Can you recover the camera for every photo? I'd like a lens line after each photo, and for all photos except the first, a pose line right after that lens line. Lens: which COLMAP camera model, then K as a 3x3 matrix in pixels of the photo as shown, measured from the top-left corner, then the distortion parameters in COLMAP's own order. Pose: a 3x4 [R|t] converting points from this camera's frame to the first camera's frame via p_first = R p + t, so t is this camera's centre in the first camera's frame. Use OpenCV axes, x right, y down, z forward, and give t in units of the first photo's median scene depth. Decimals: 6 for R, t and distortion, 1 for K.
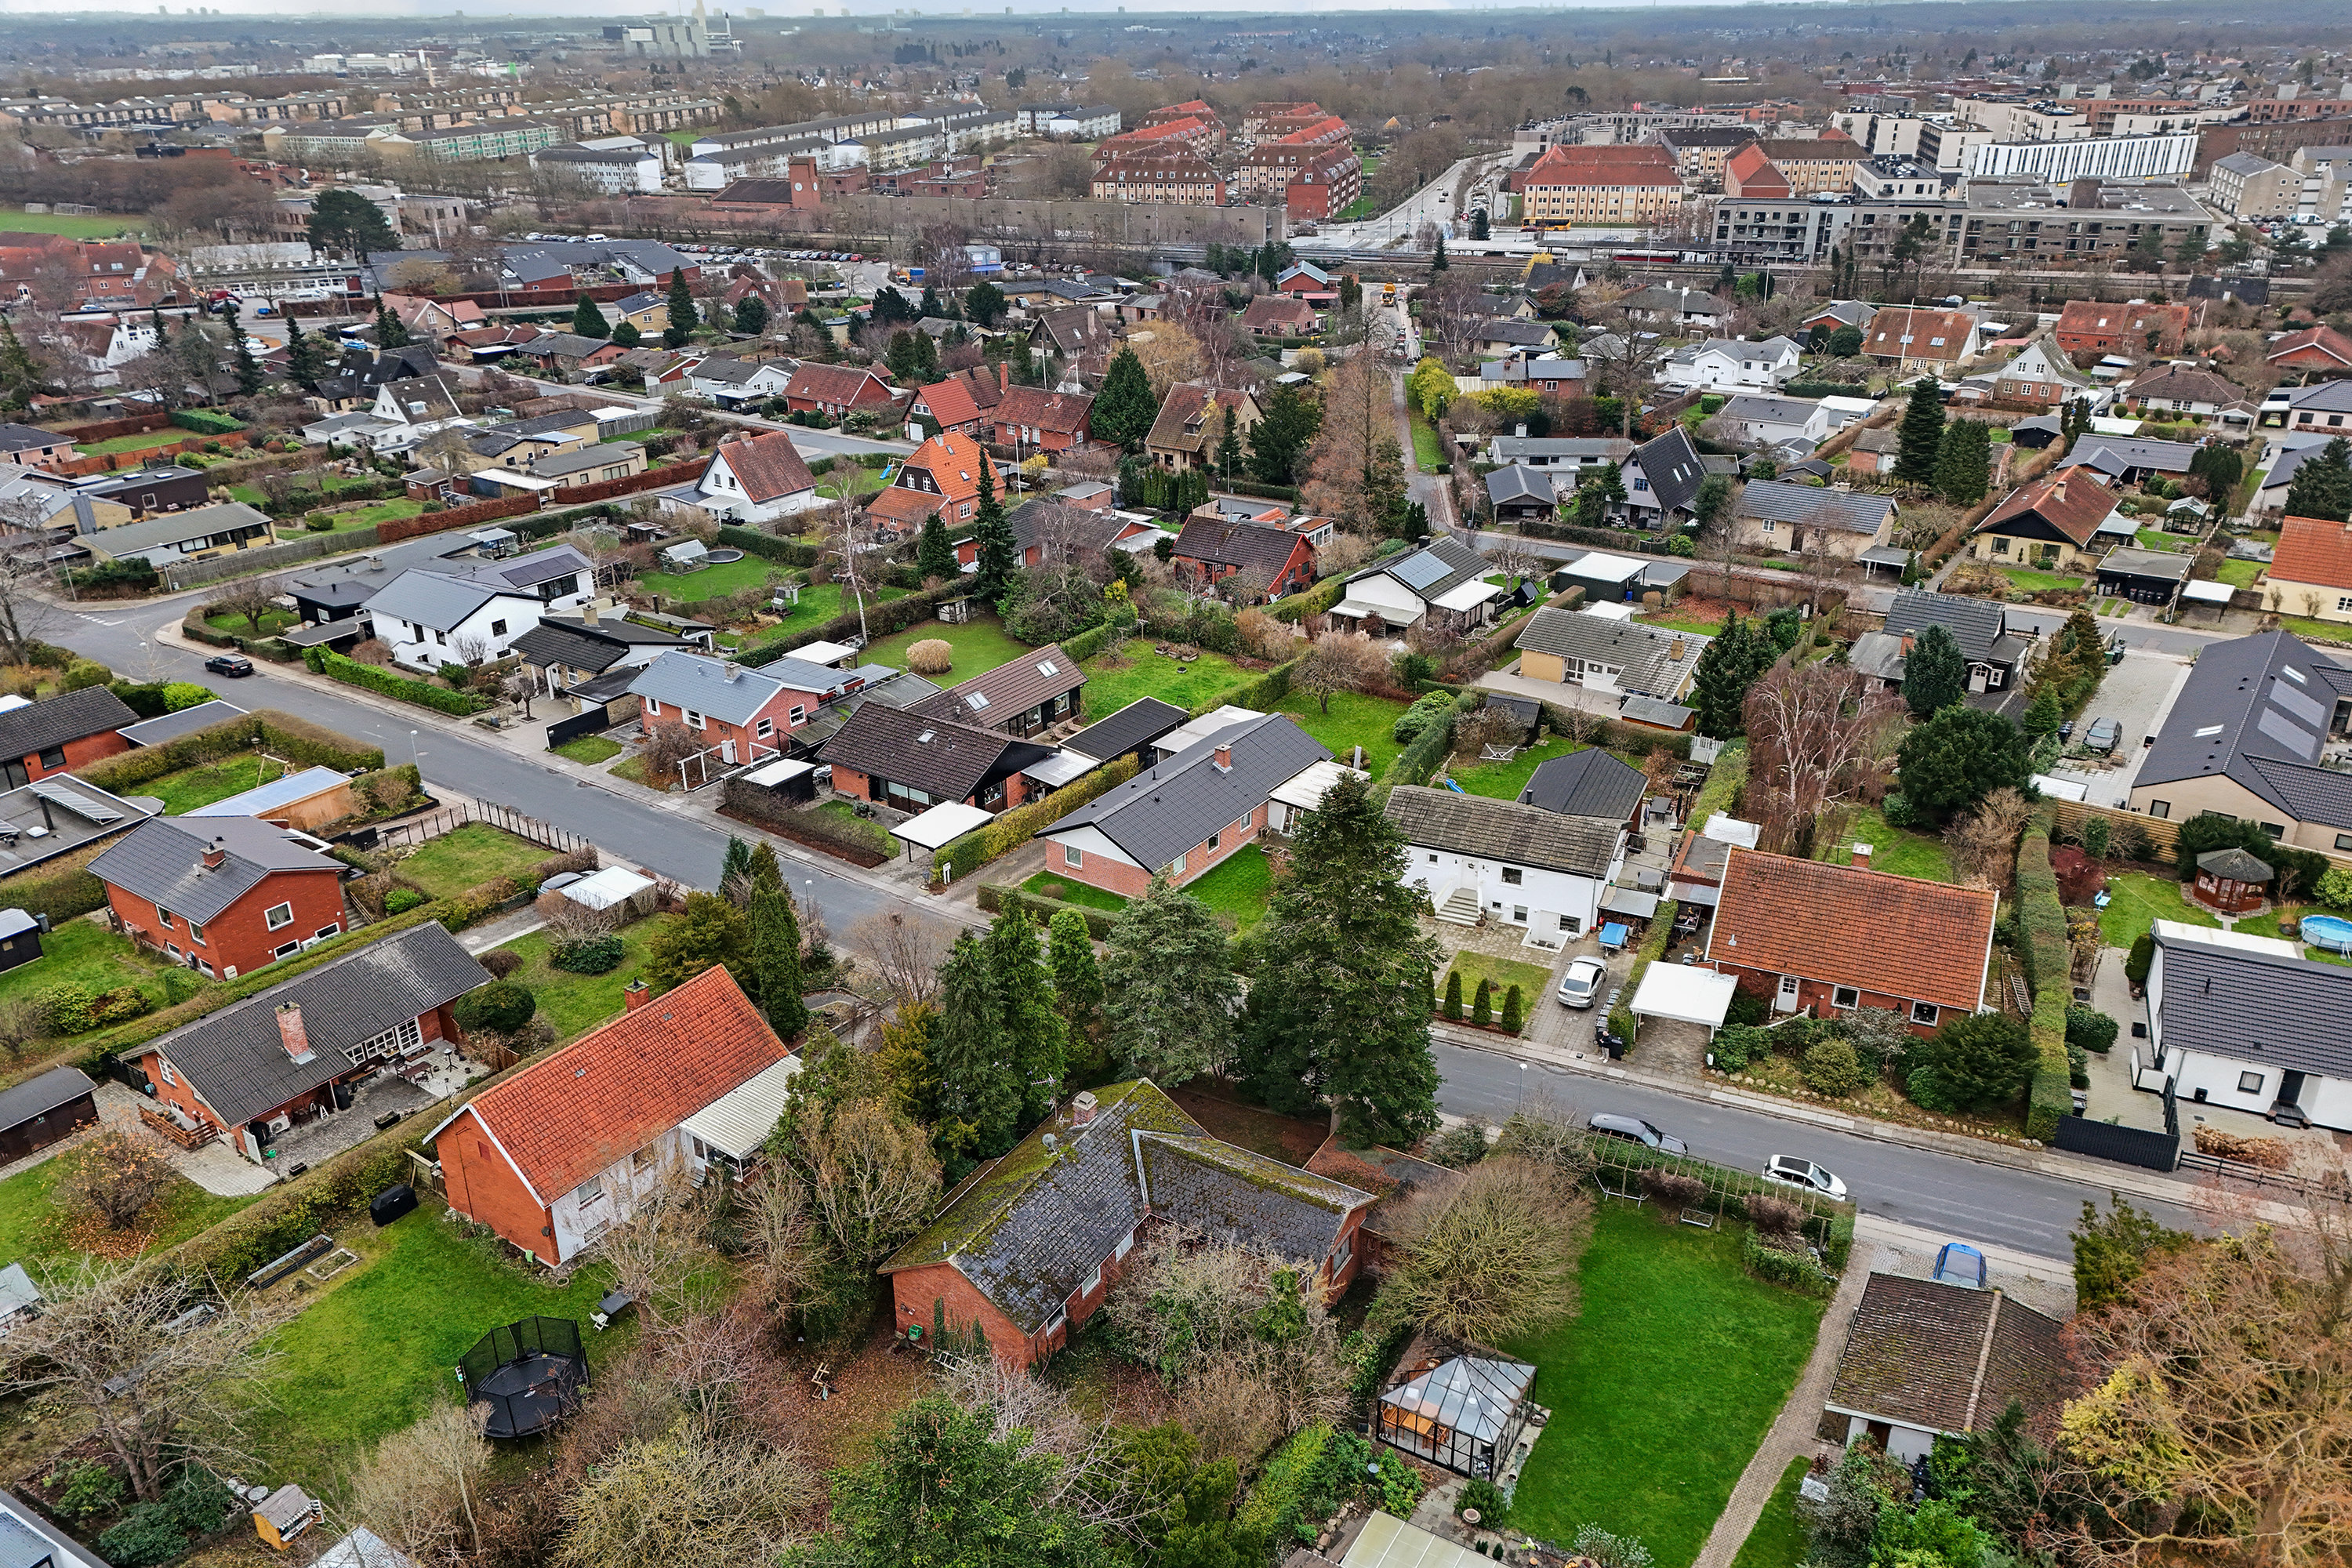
lens RADIAL K [[1718.3, 0, 1178.4], [0, 1718.3, 790.8], [0, 0, 1]] dist [0.089108, -0.079663]
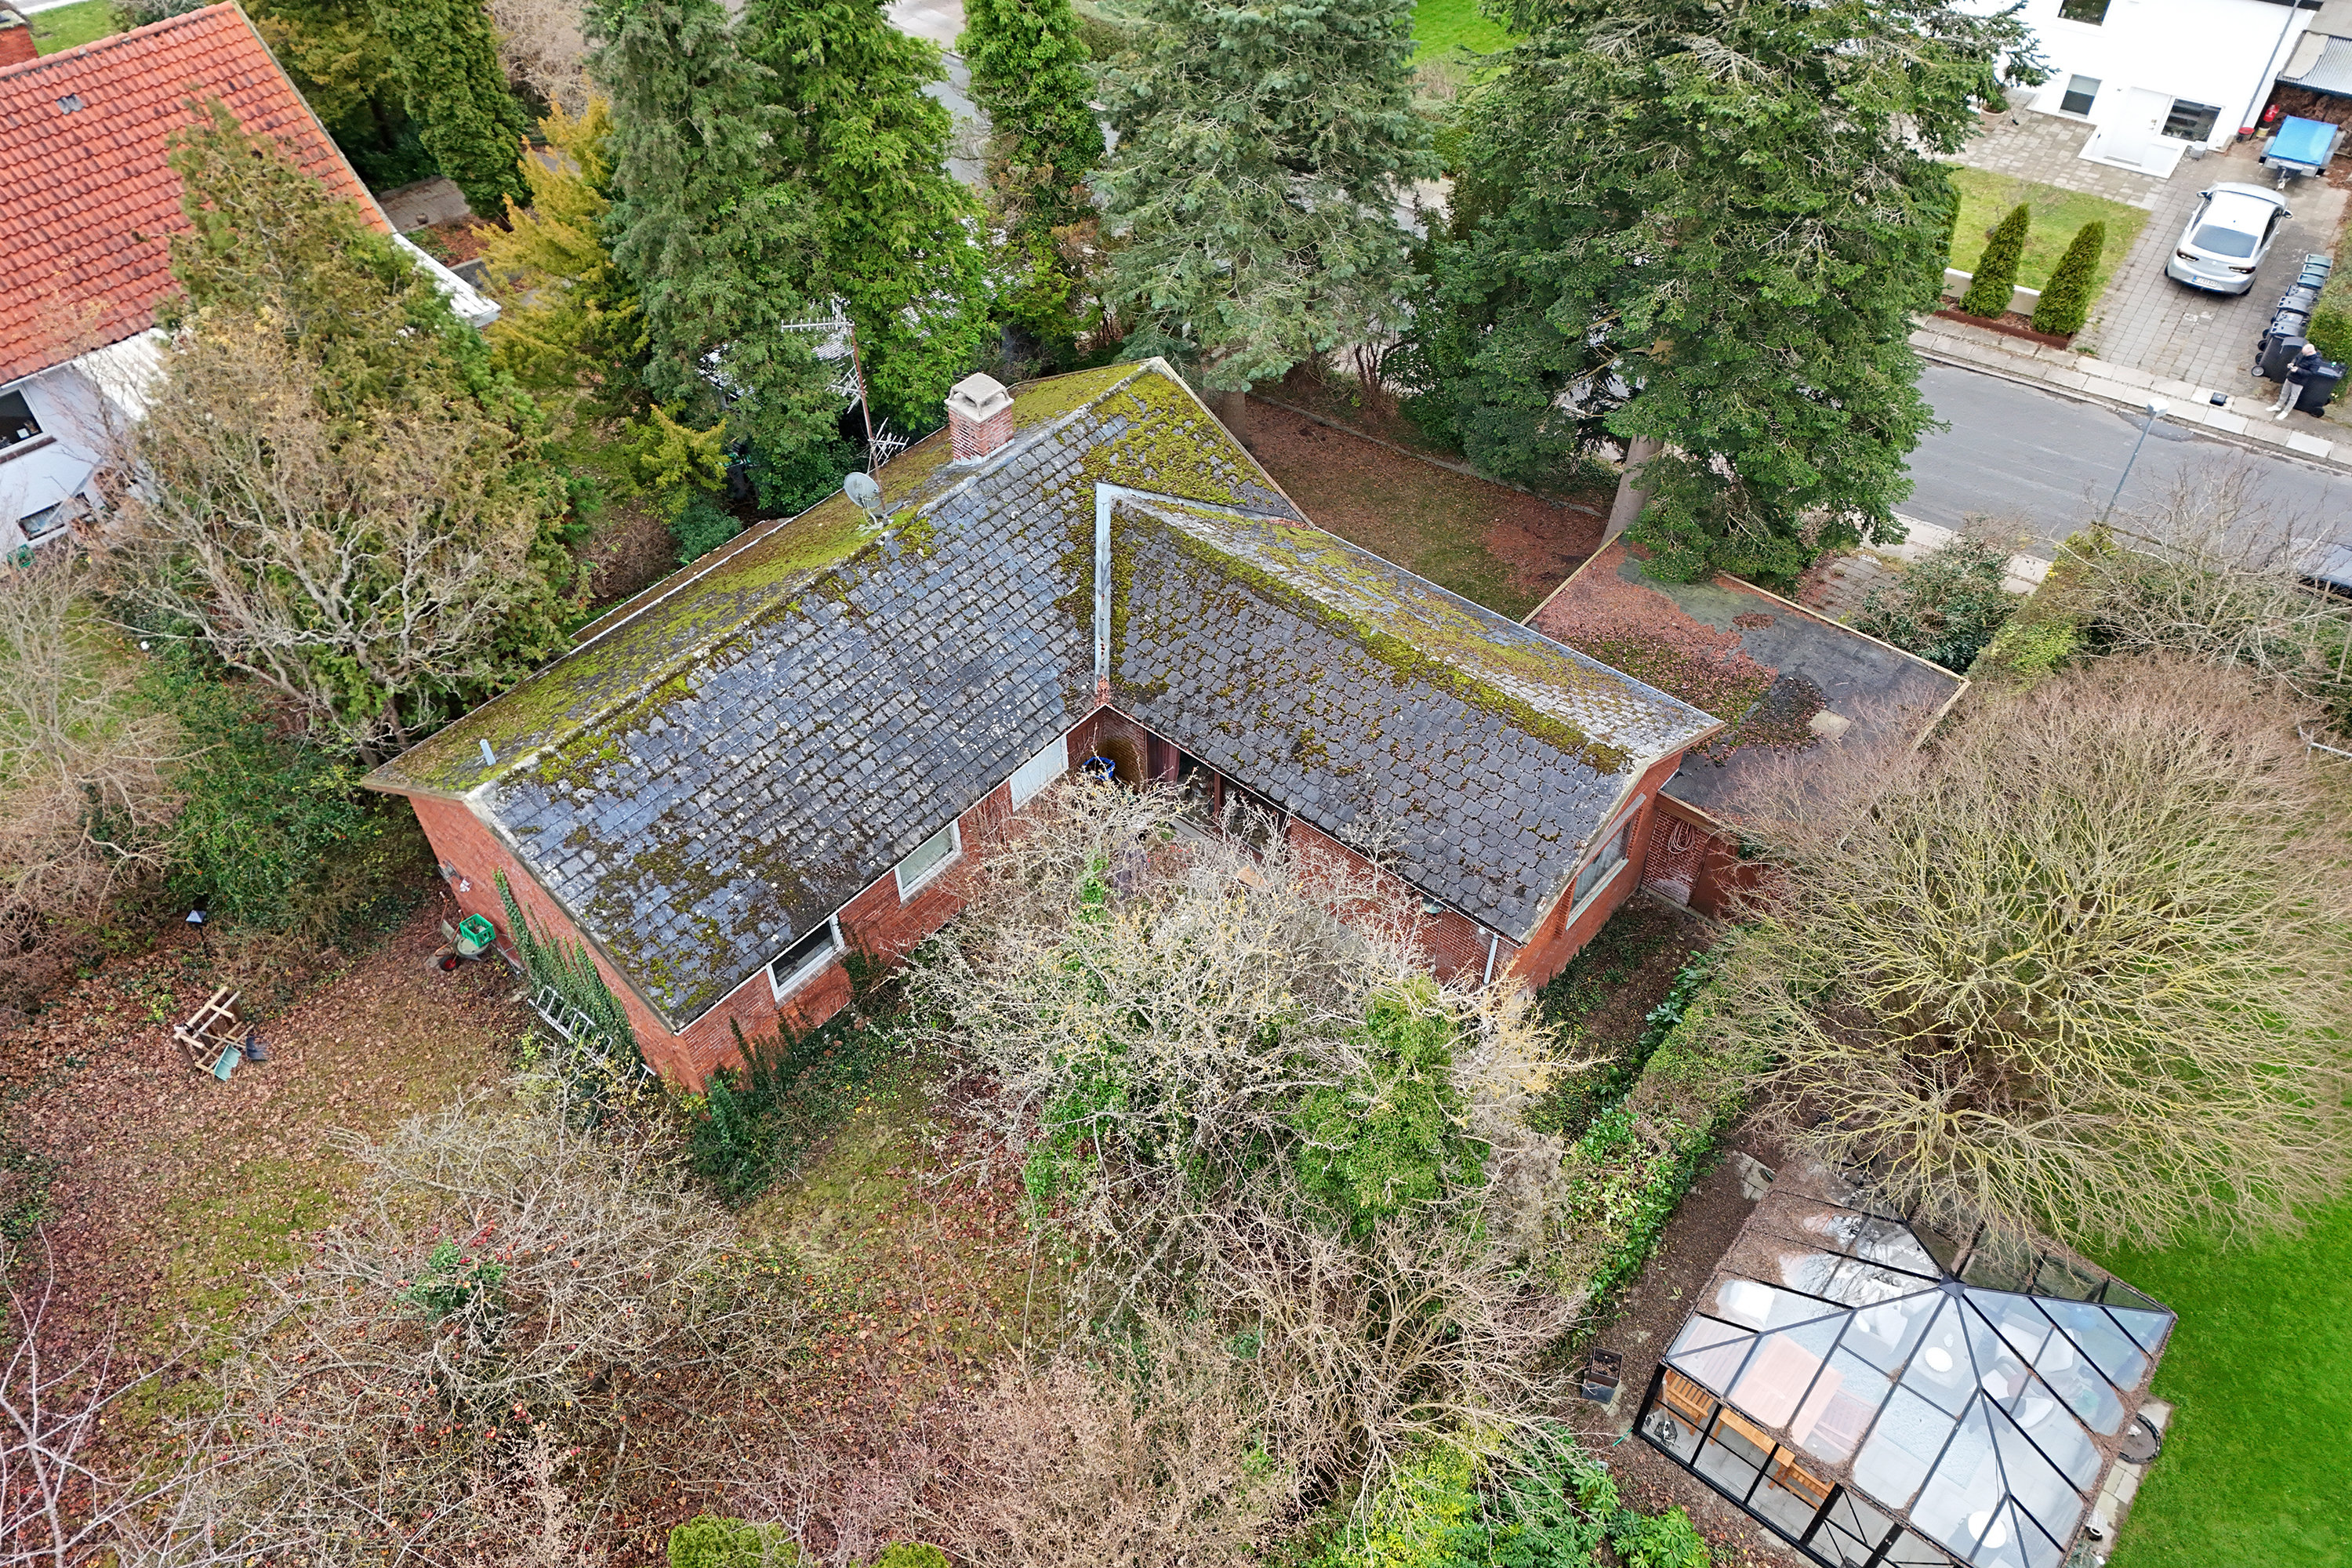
lens RADIAL K [[1718.3, 0, 1178.4], [0, 1718.3, 790.8], [0, 0, 1]] dist [0.089108, -0.079663]
pose [[0.987062, 0.113703, -0.113049, 0.030044], [-0.064167, 0.926267, 0.371366, 0.080180], [0.146939, -0.359307, 0.921579, 0.431147]]
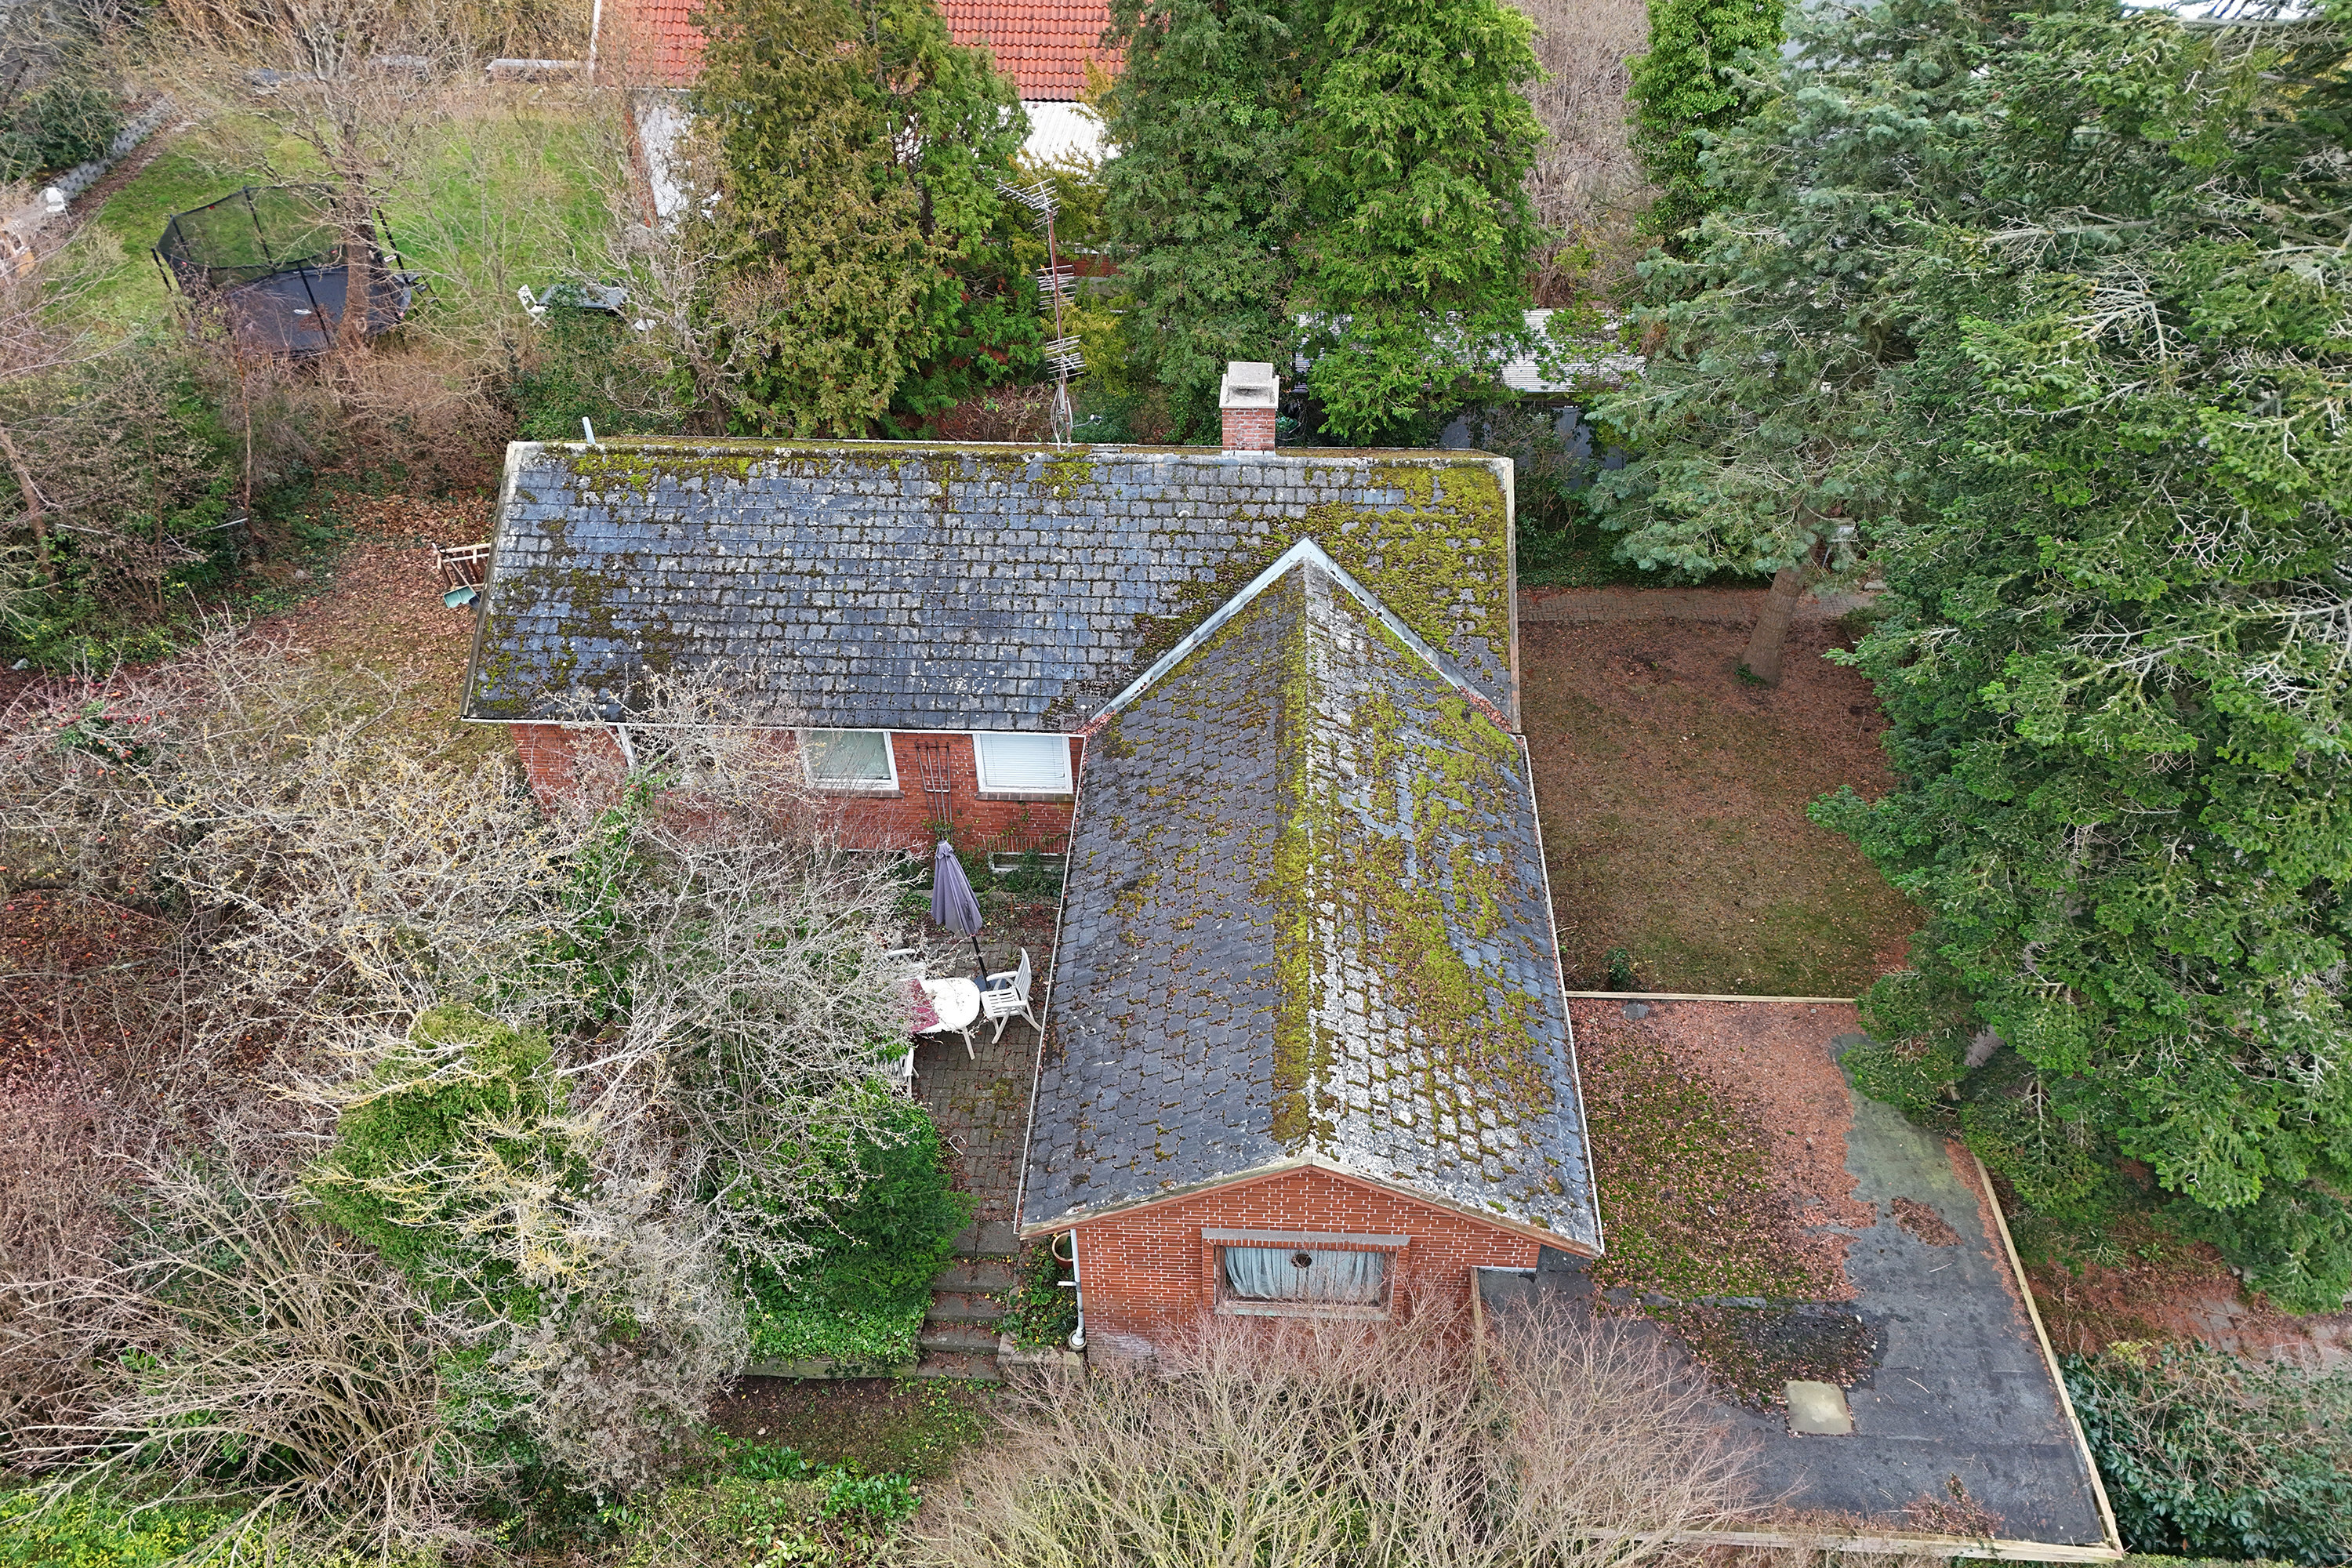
lens RADIAL K [[1718.3, 0, 1178.4], [0, 1718.3, 790.8], [0, 0, 1]] dist [0.089108, -0.079663]
pose [[0.471403, 0.586511, -0.658623, 0.140358], [-0.351776, 0.809874, 0.469422, 0.064373], [0.808723, 0.010401, 0.588097, 0.553270]]
